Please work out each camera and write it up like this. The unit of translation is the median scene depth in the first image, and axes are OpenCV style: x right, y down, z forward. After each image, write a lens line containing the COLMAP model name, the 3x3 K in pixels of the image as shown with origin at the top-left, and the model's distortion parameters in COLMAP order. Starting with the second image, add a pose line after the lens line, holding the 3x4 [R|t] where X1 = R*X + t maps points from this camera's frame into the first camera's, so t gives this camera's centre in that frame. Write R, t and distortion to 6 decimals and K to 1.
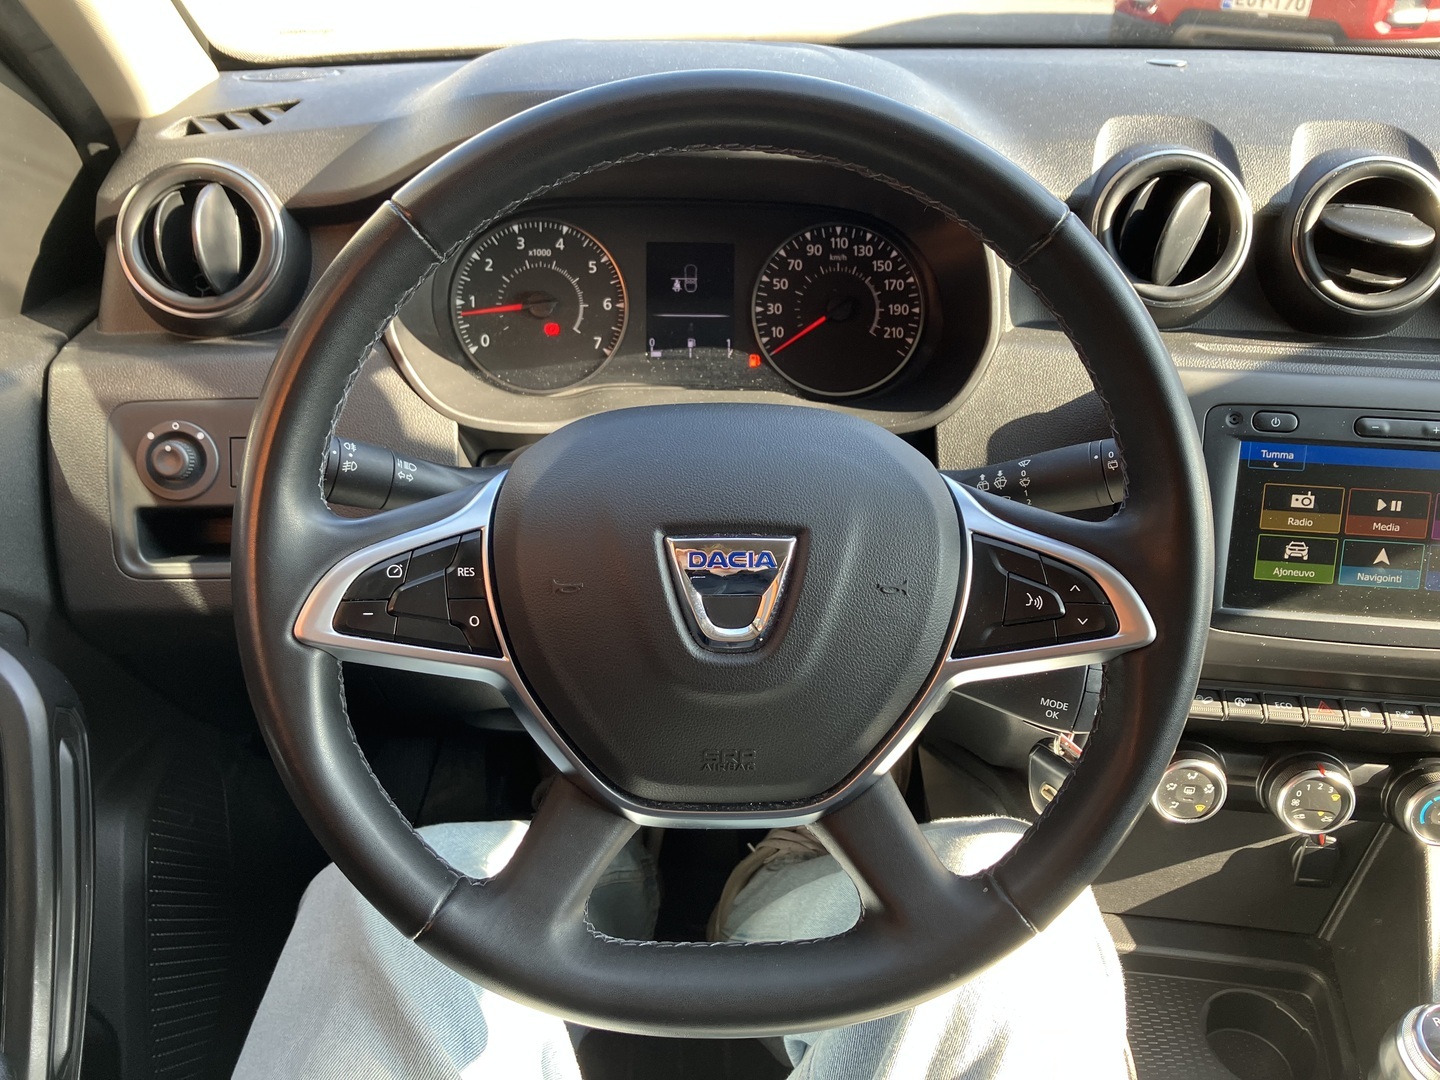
lens RADIAL K [[1188.3, 0, 720.0], [0, 1188.3, 540.0], [0, 0, 1]] dist [0.039032, -0.070449]
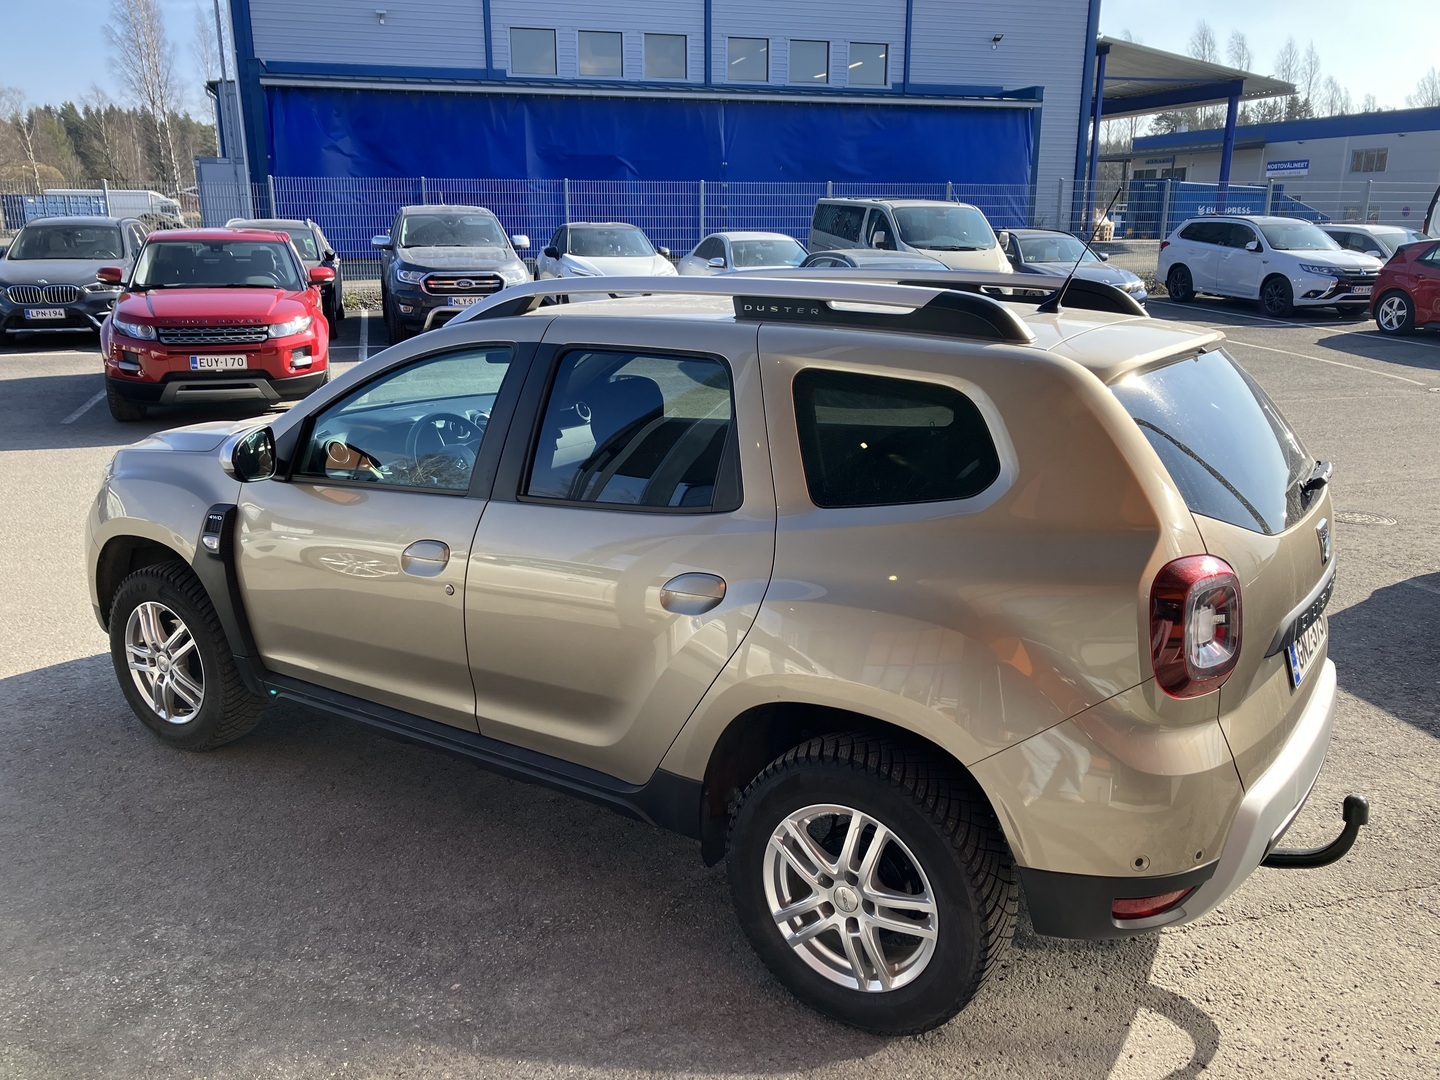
lens RADIAL K [[1156.0, 0, 720.0], [0, 1156.0, 540.0], [0, 0, 1]] dist [0.010303, 0.011240]
pose [[0.608796, -0.223054, 0.761325, -3.906577], [0.401485, 0.914321, -0.053170, 1.323478], [-0.684235, 0.338031, 0.646187, -4.191582]]
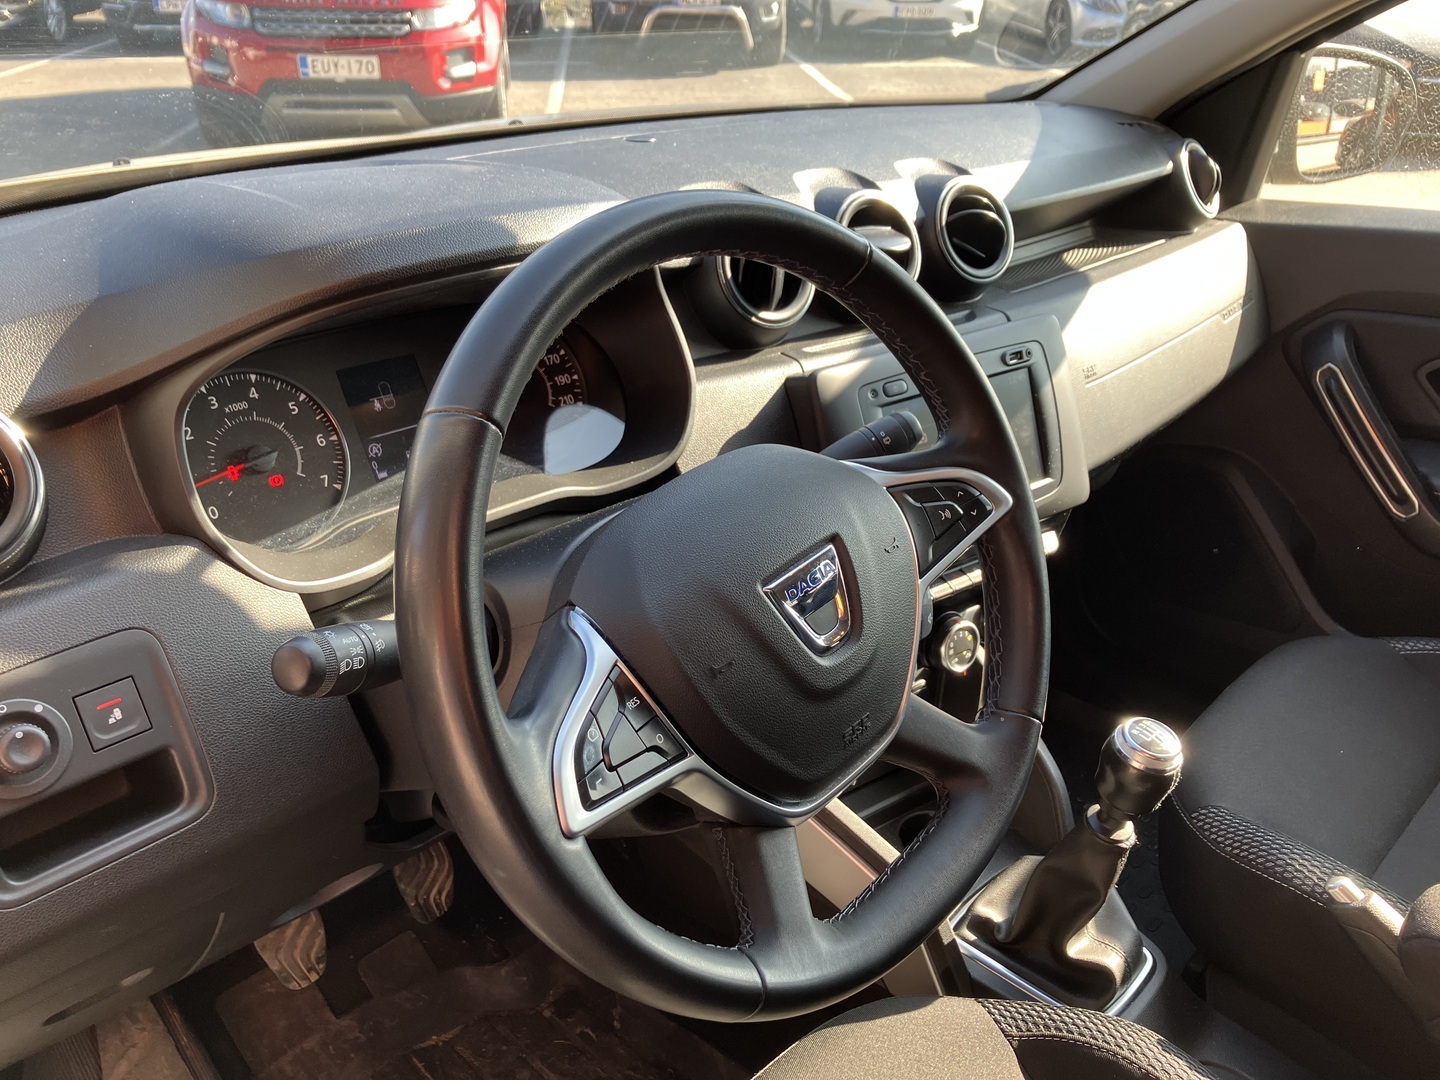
lens RADIAL K [[1156.0, 0, 720.0], [0, 1156.0, 540.0], [0, 0, 1]] dist [0.010303, 0.011240]
pose [[0.745120, -0.308884, 0.591090, -0.438639], [0.331073, 0.940682, 0.074223, -0.084015], [-0.578954, 0.140389, 0.803183, 0.060344]]
